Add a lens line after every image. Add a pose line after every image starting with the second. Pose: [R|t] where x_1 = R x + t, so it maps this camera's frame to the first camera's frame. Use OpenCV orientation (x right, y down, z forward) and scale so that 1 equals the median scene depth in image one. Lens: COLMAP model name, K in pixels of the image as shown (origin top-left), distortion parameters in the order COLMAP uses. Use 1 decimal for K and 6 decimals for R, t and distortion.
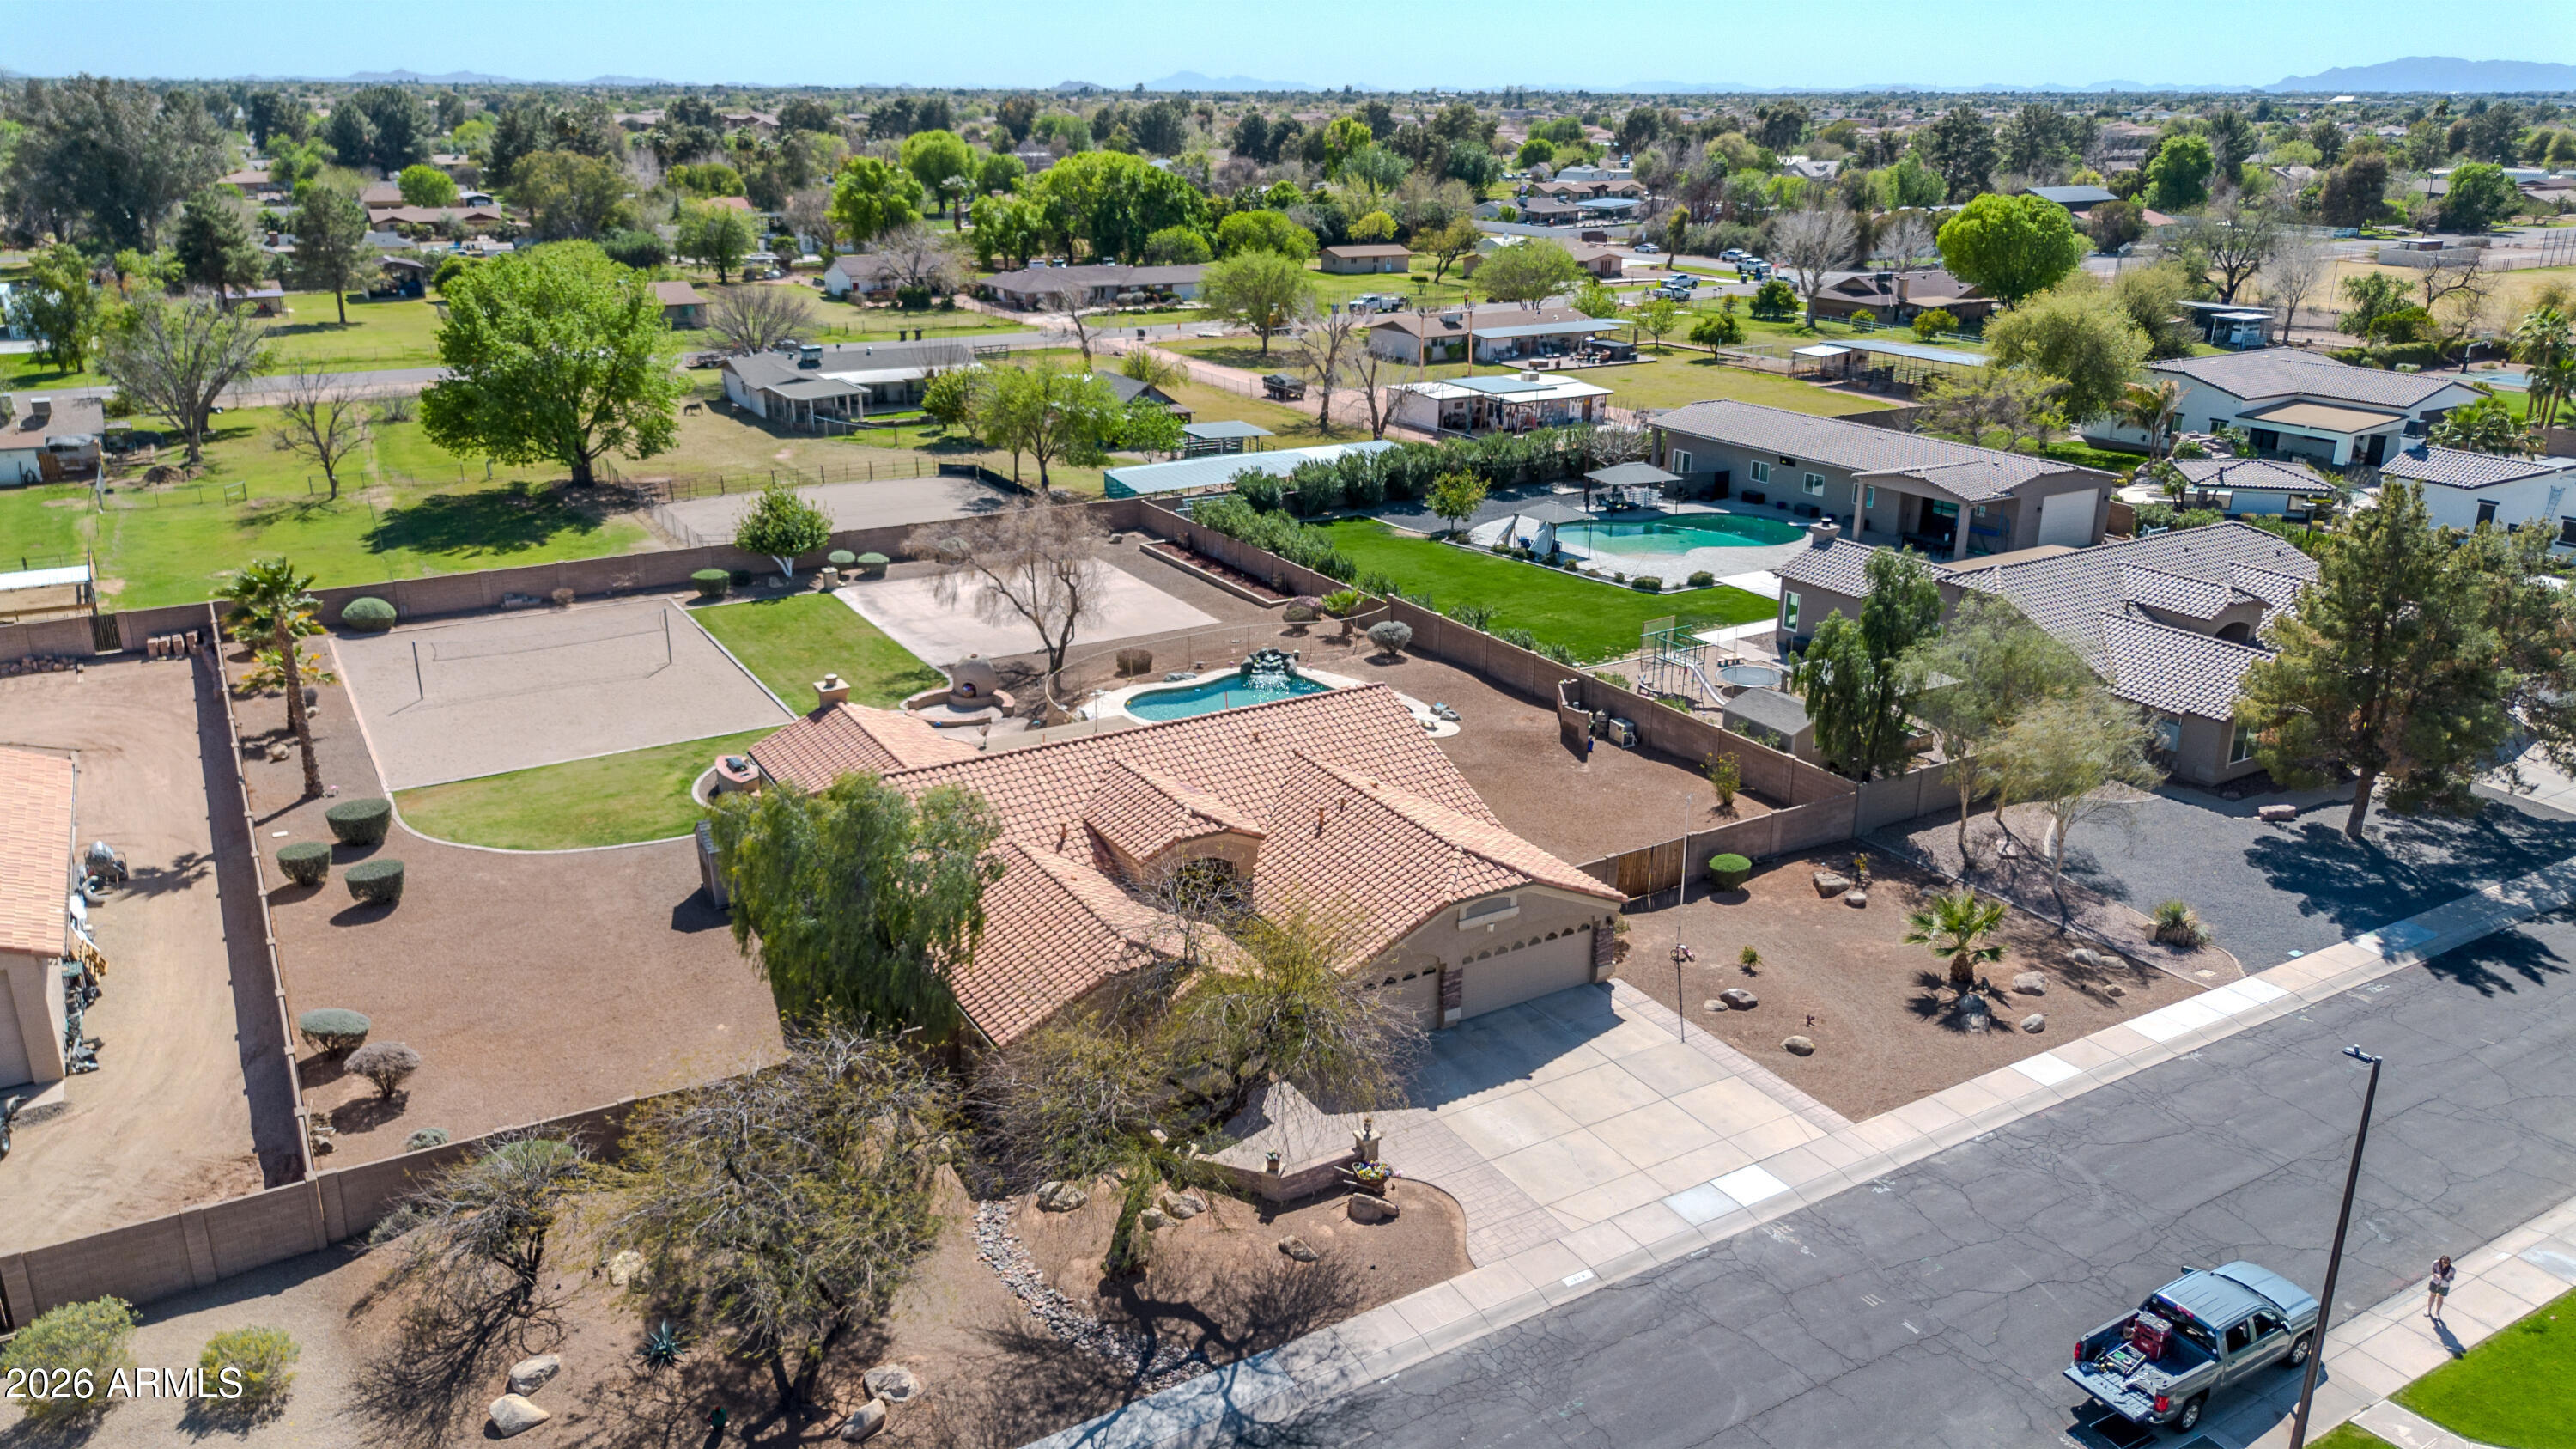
lens RADIAL K [[1840.7, 0, 1290.7], [0, 1840.7, 720.1], [0, 0, 1]] dist [0.071776, -0.075393]
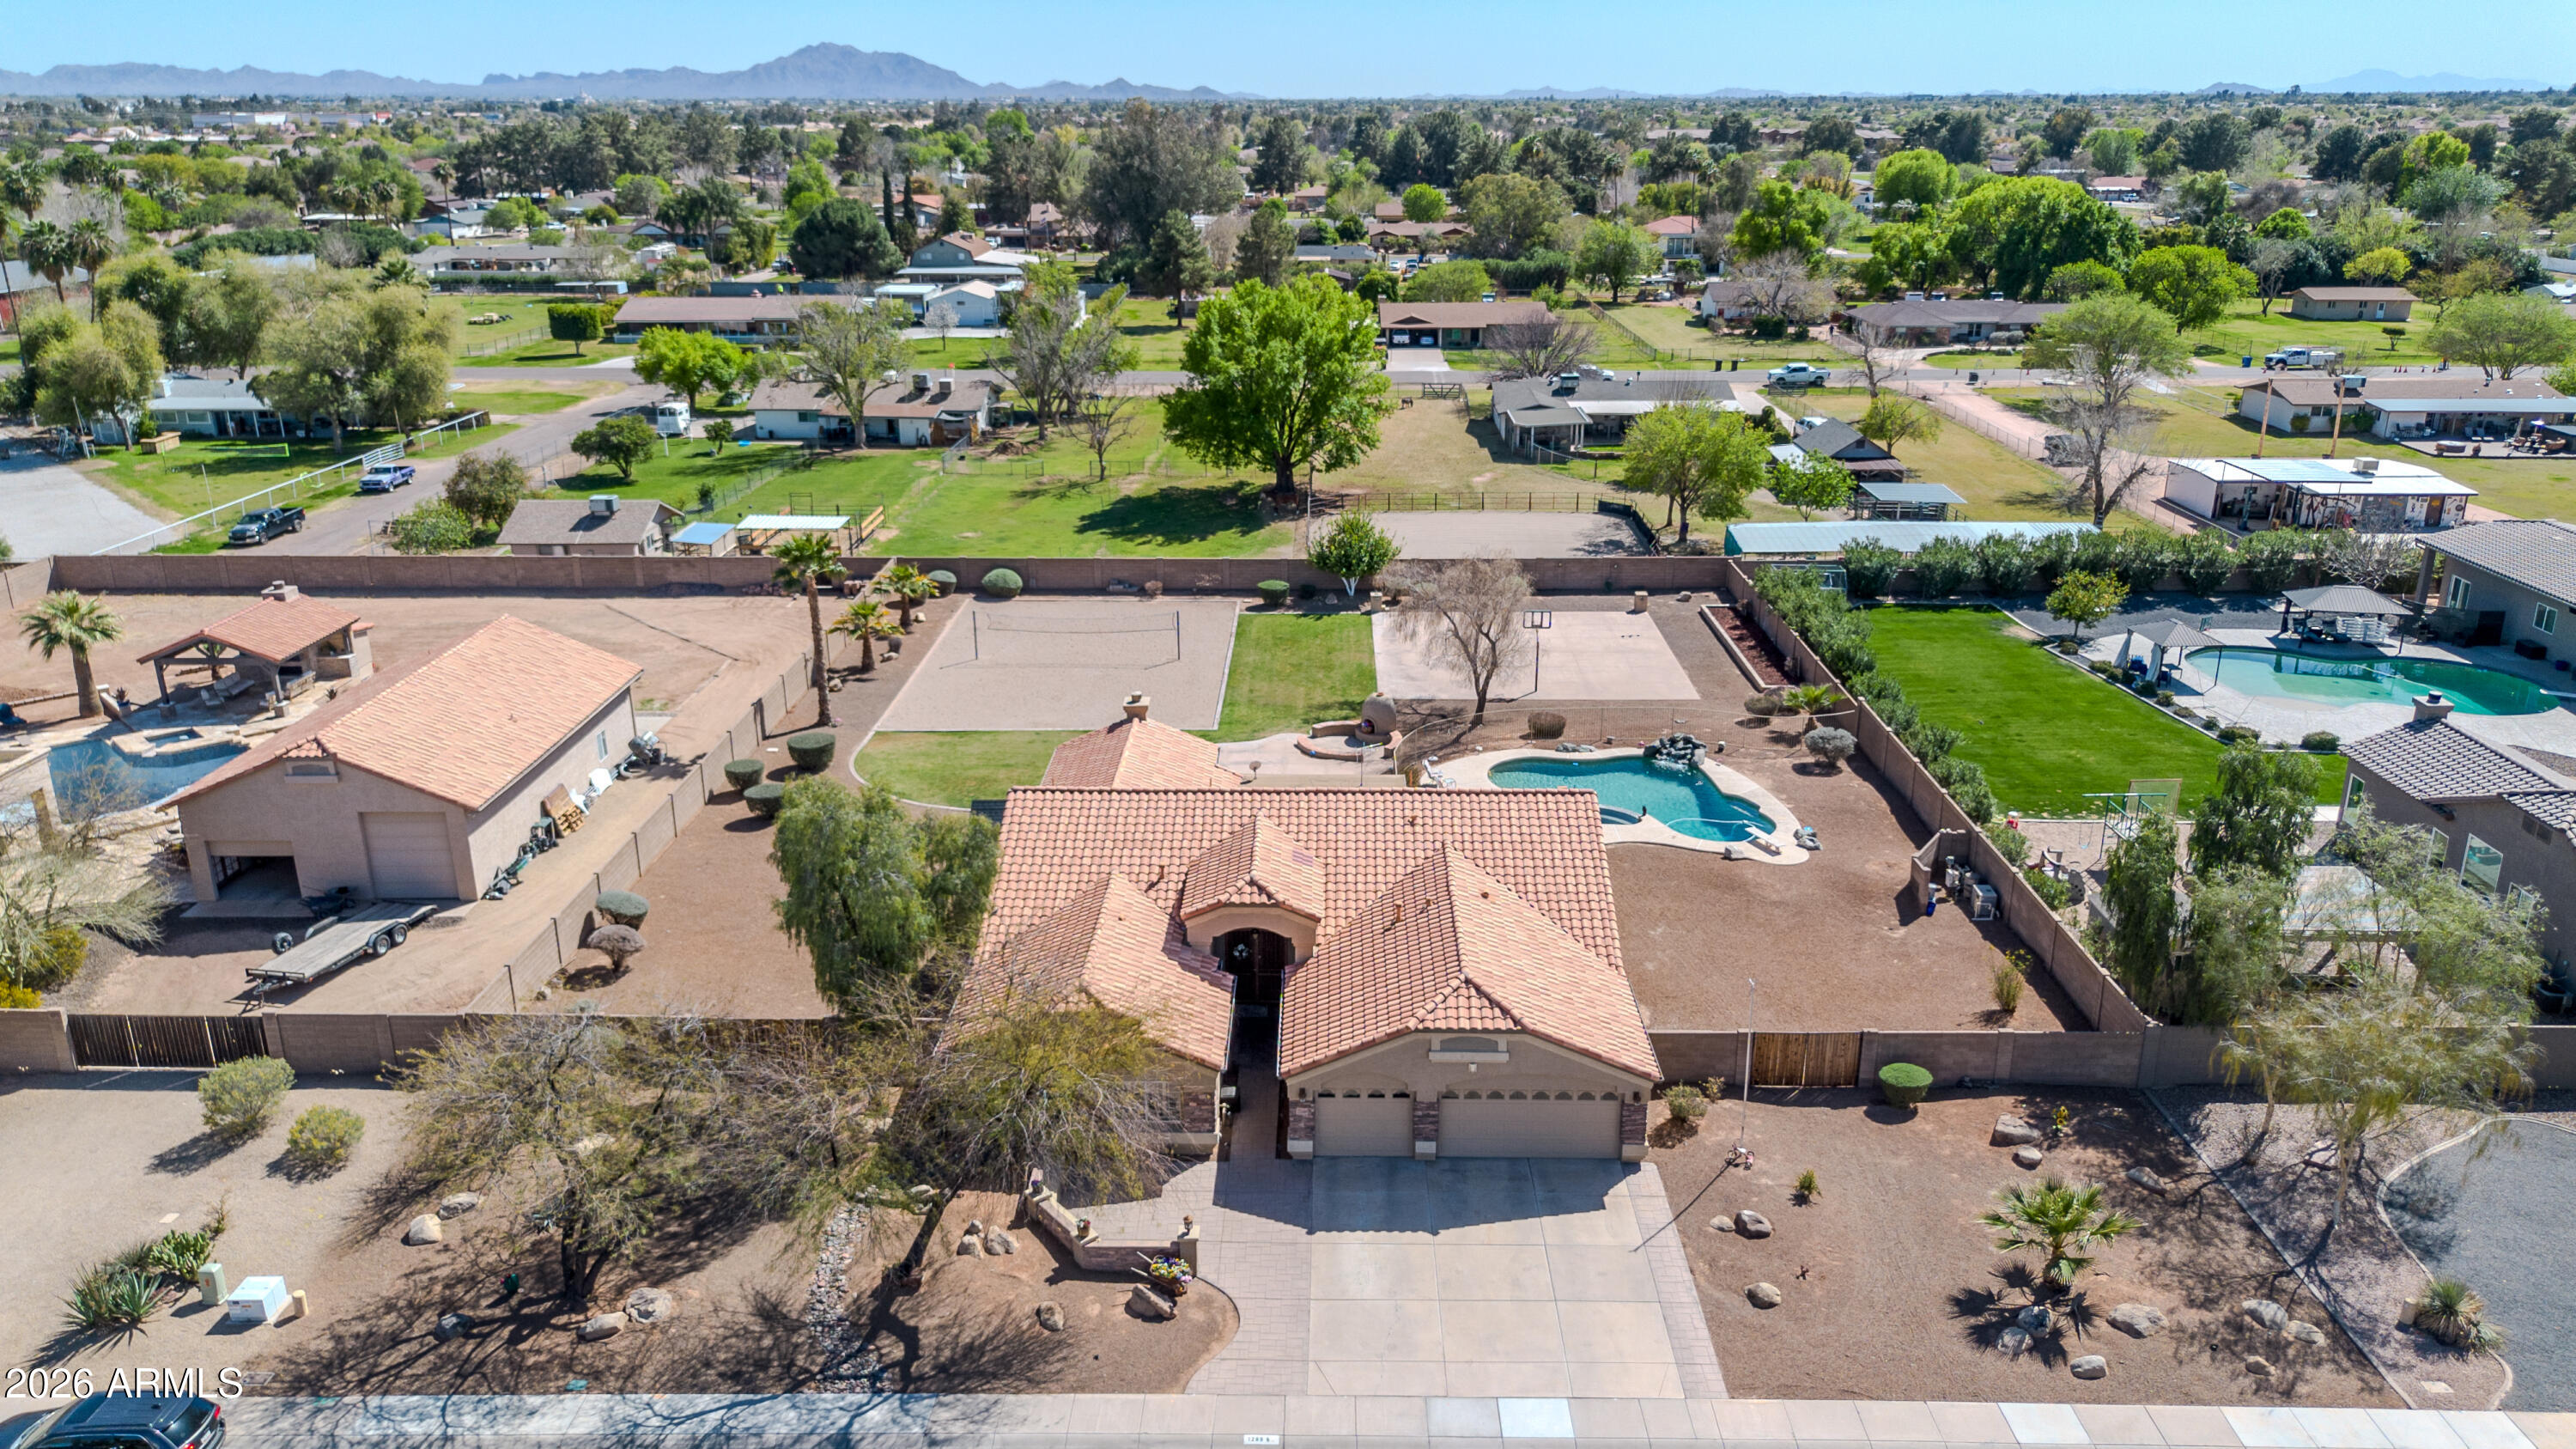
lens RADIAL K [[1838.9, 0, 1288.0], [0, 1838.9, 724.5], [0, 0, 1]] dist [0.076217, -0.080686]
pose [[0.846401, 0.163792, -0.506733, 0.326639], [-0.164887, 0.985371, 0.043090, -0.057610], [0.506377, 0.047082, 0.861026, 0.094630]]
